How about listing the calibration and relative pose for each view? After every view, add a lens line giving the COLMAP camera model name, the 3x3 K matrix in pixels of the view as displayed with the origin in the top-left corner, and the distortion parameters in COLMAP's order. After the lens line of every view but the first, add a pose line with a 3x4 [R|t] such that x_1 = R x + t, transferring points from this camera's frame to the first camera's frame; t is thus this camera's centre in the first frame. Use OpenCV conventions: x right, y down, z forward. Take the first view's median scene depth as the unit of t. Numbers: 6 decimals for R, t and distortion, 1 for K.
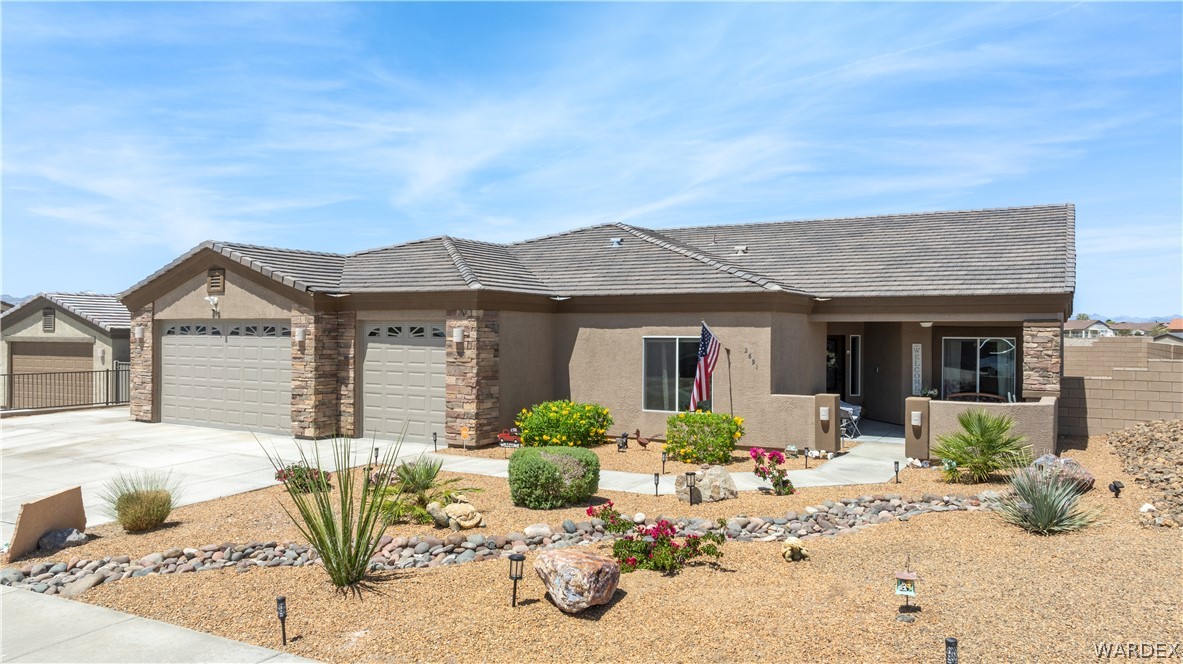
lens RADIAL K [[840.5, 0, 591.4], [0, 840.5, 328.5], [0, 0, 1]] dist [-0.004766, -0.000833]
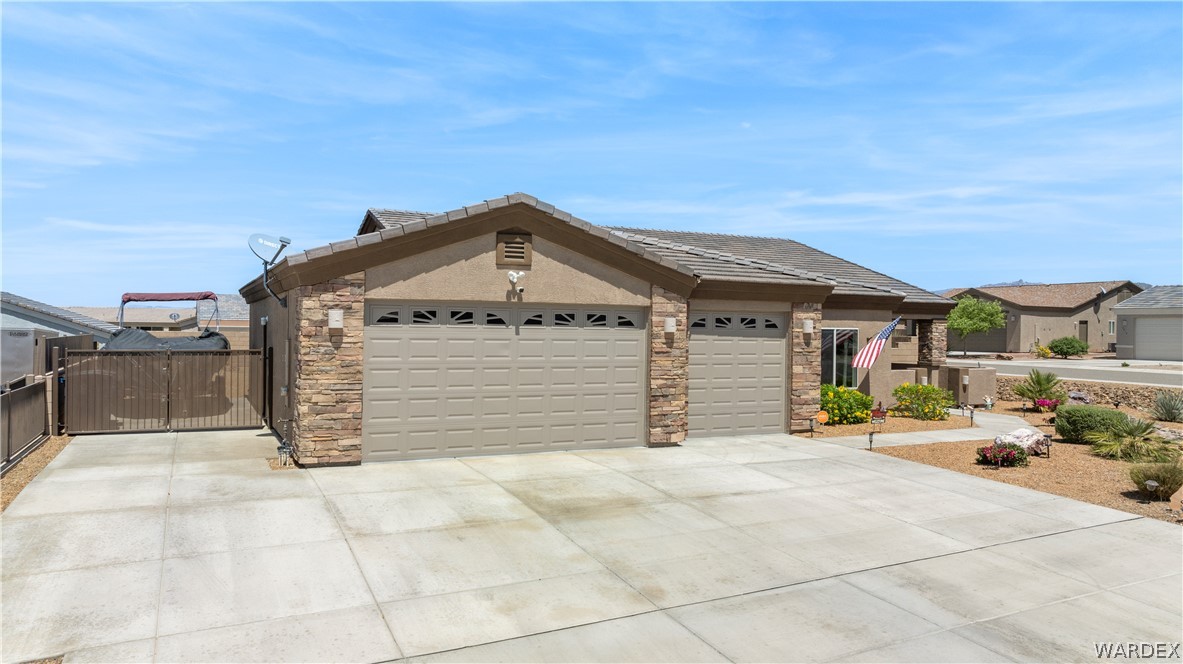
lens RADIAL K [[840.5, 0, 591.0], [0, 840.5, 334.7], [0, 0, 1]] dist [-0.004766, -0.000833]
pose [[0.539746, -0.005035, 0.841813, -1.094021], [-0.011145, 0.999852, 0.013126, 0.006465], [-0.841754, -0.016467, 0.539610, 0.595570]]
